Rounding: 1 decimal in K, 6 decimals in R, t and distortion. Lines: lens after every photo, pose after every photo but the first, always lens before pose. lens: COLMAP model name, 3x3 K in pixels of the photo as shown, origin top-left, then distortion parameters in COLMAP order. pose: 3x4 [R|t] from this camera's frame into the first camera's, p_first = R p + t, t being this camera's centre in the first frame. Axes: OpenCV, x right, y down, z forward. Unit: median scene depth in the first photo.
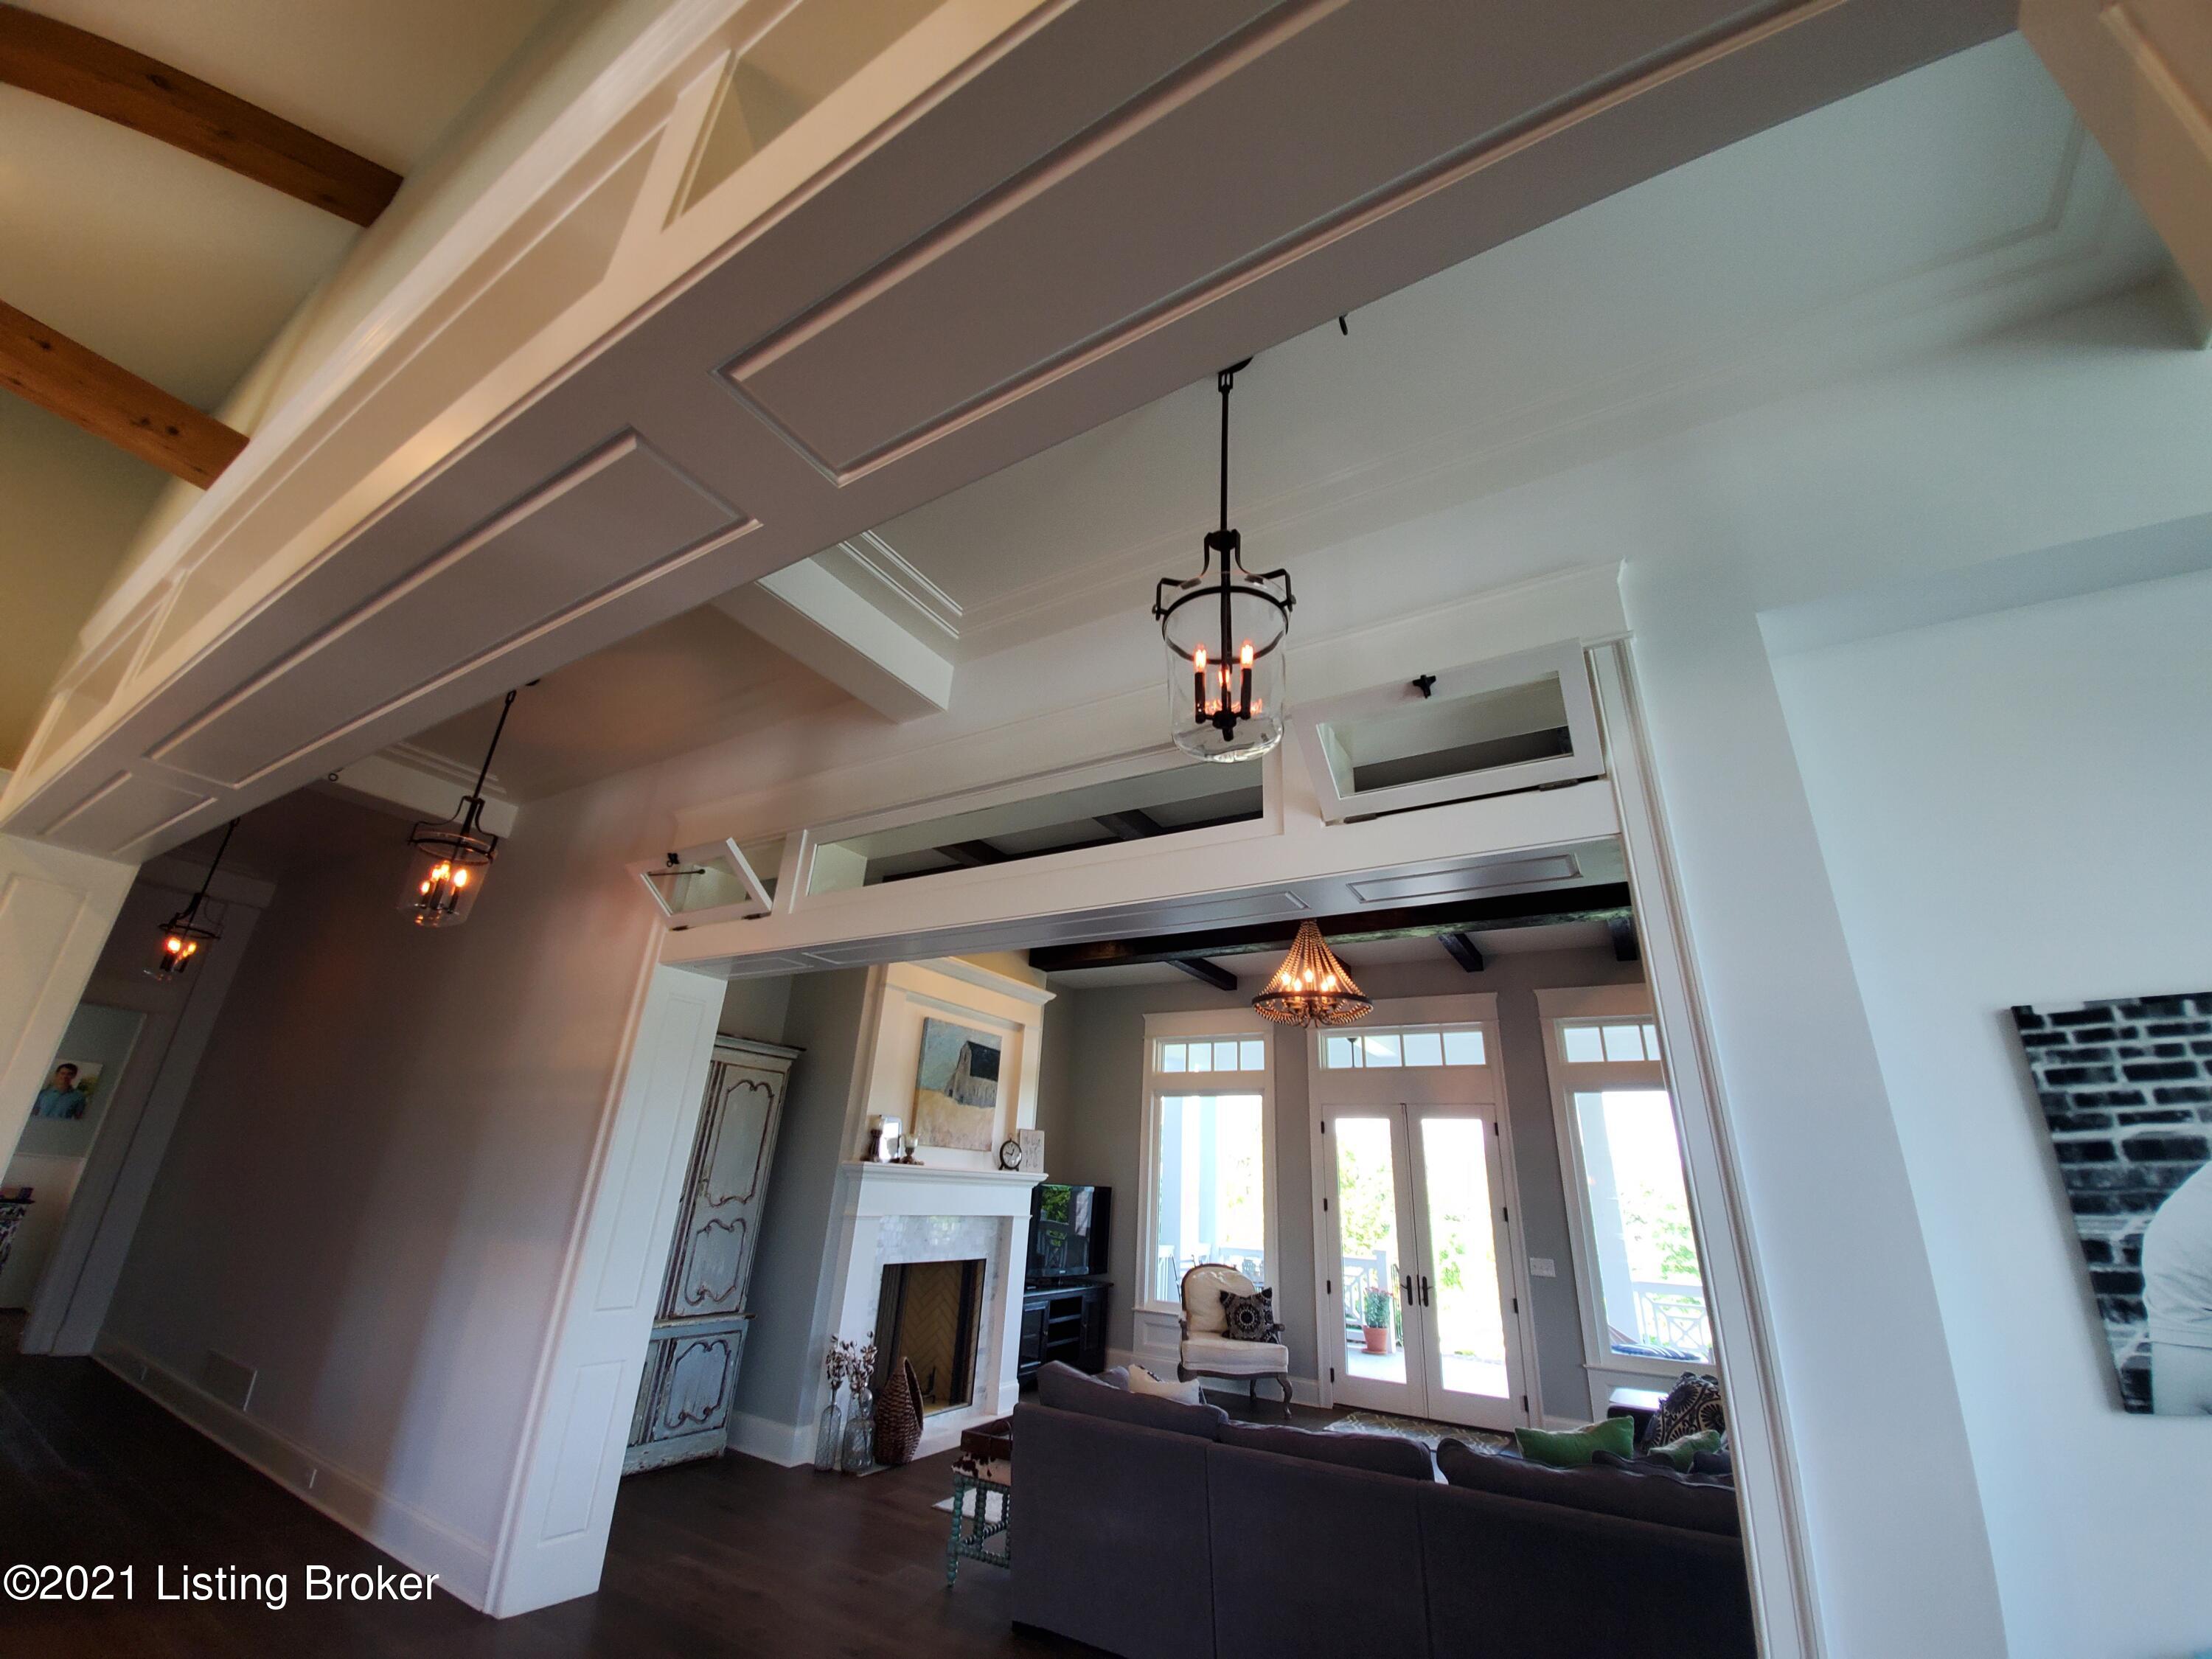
lens RADIAL K [[884.5, 0, 1108.4], [0, 884.5, 815.2], [0, 0, 1]] dist [-0.016581, -0.006511]
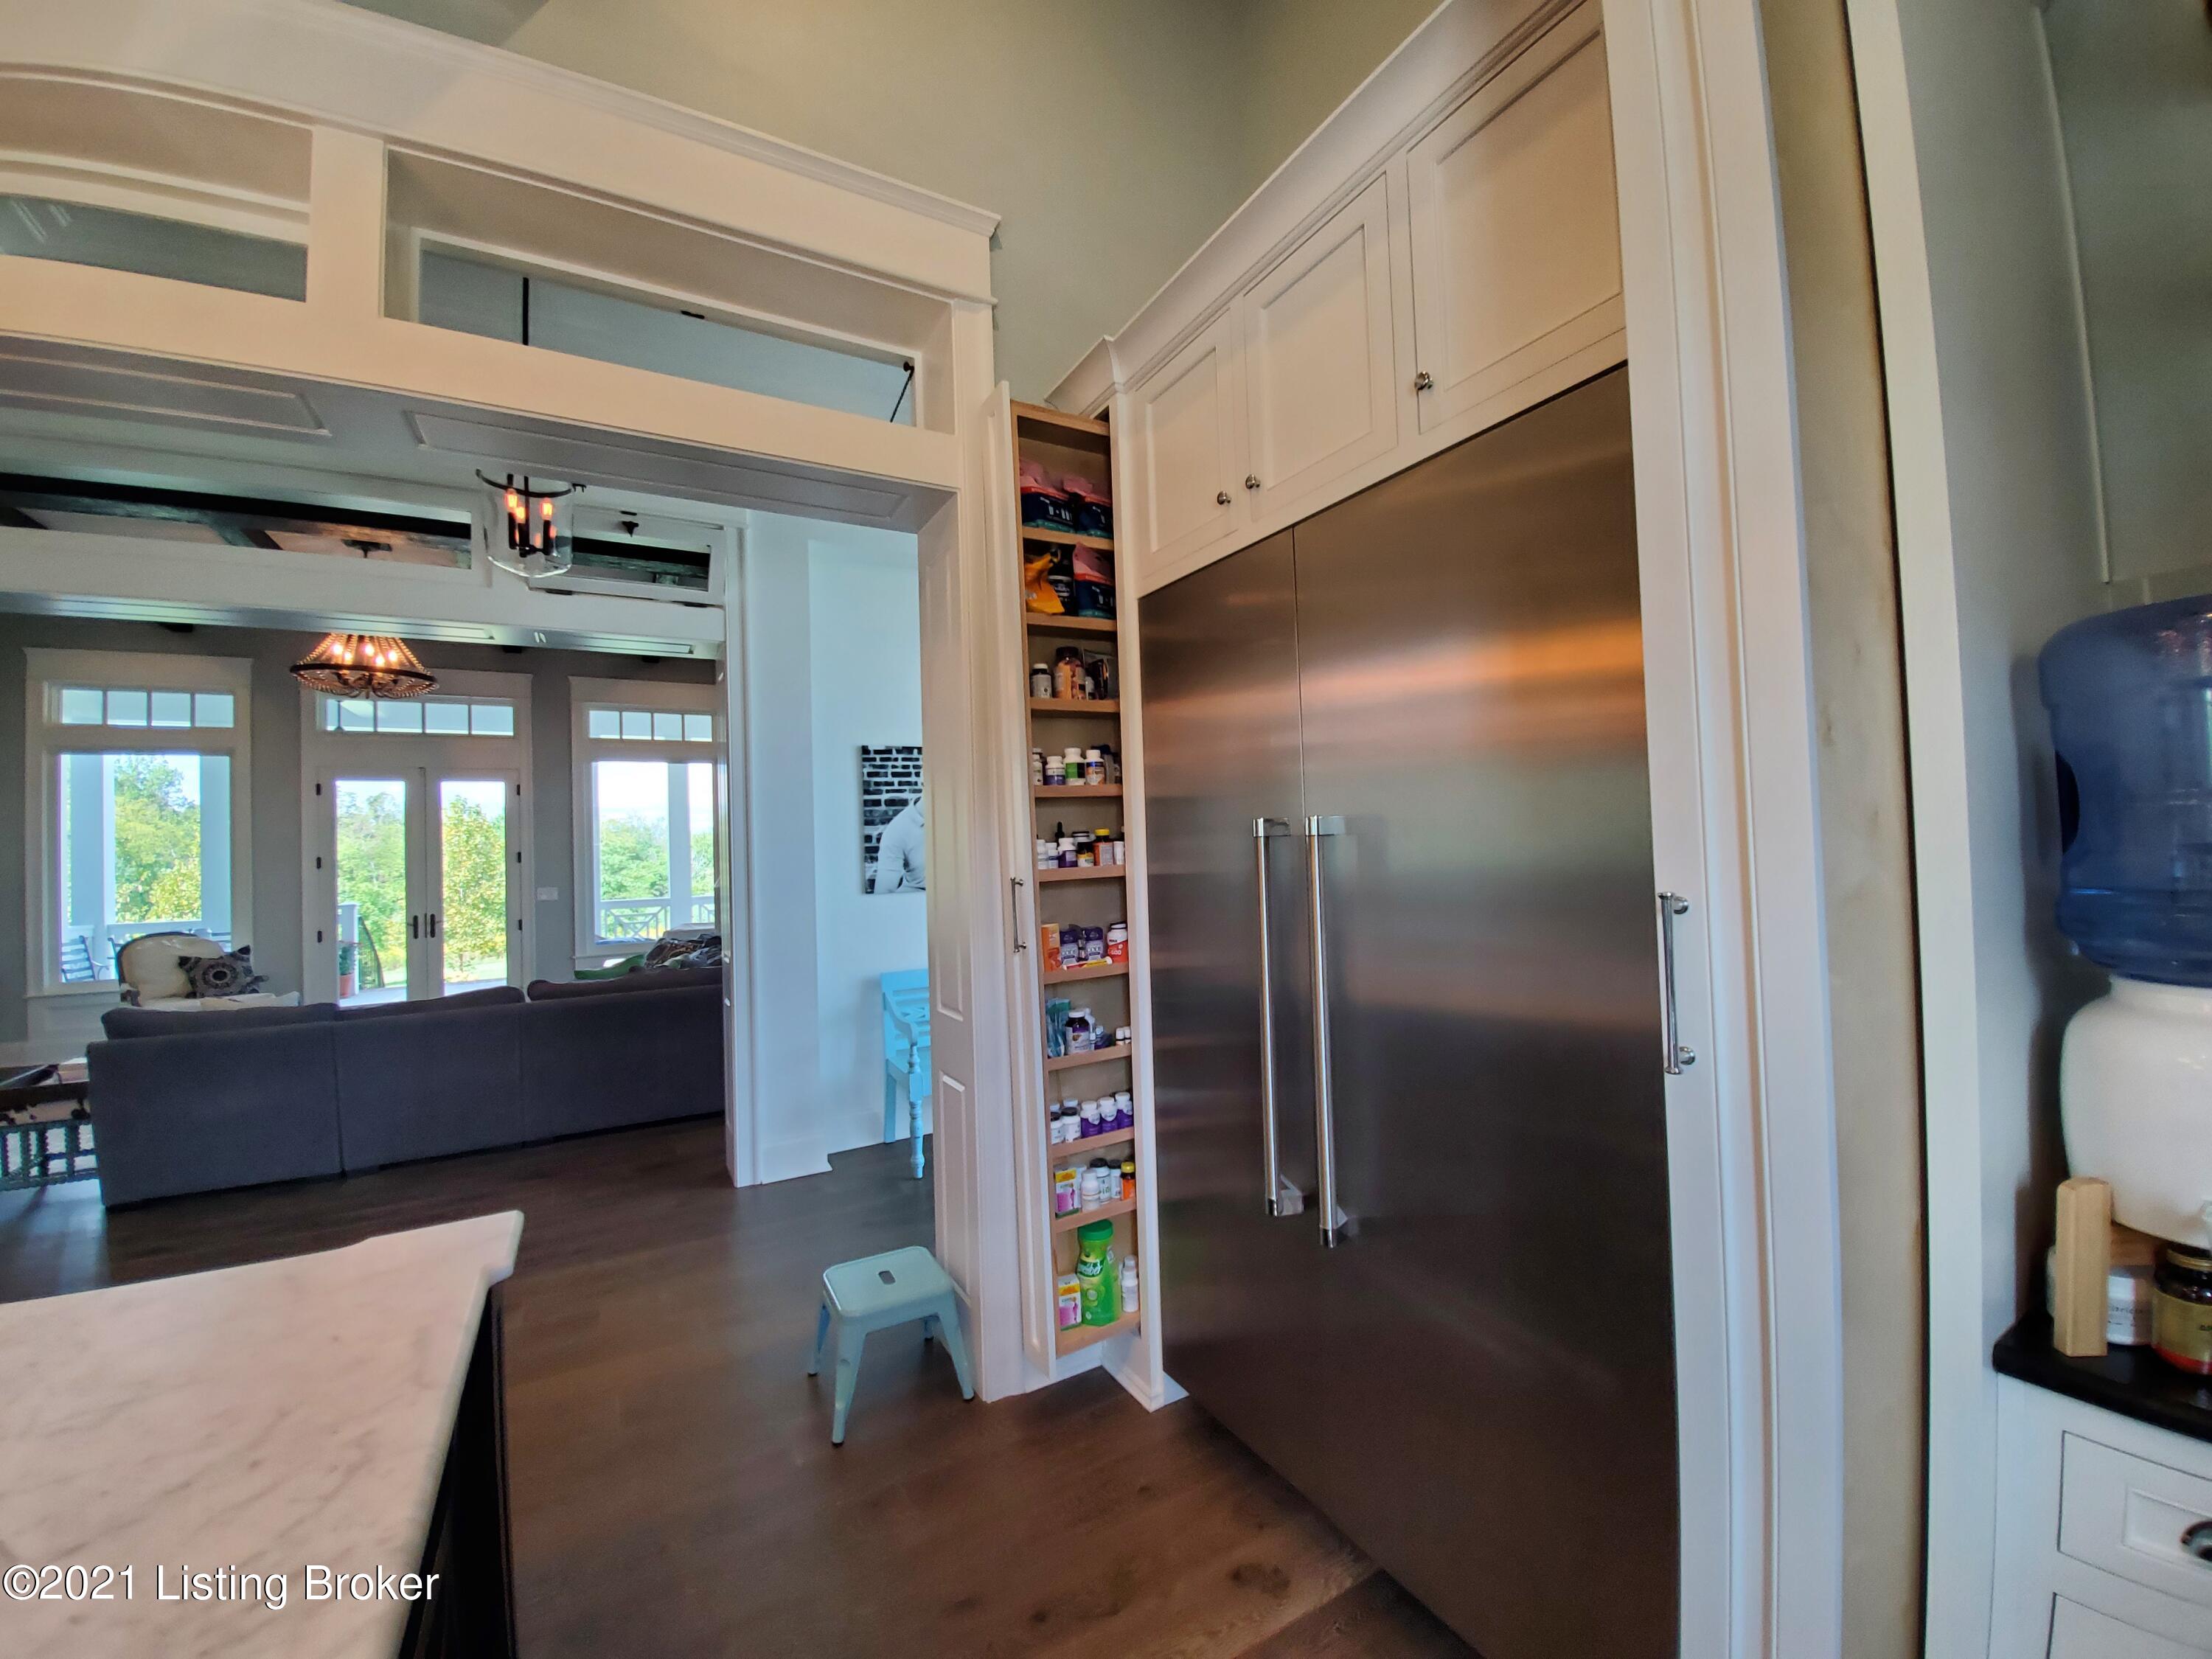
lens RADIAL K [[884.5, 0, 1108.2], [0, 884.5, 825.2], [0, 0, 1]] dist [-0.016581, -0.006511]
pose [[0.493151, -0.042129, 0.868923, -0.619508], [-0.288183, 0.934519, 0.208865, -0.228718], [-0.820825, -0.353411, 0.448718, -0.606901]]
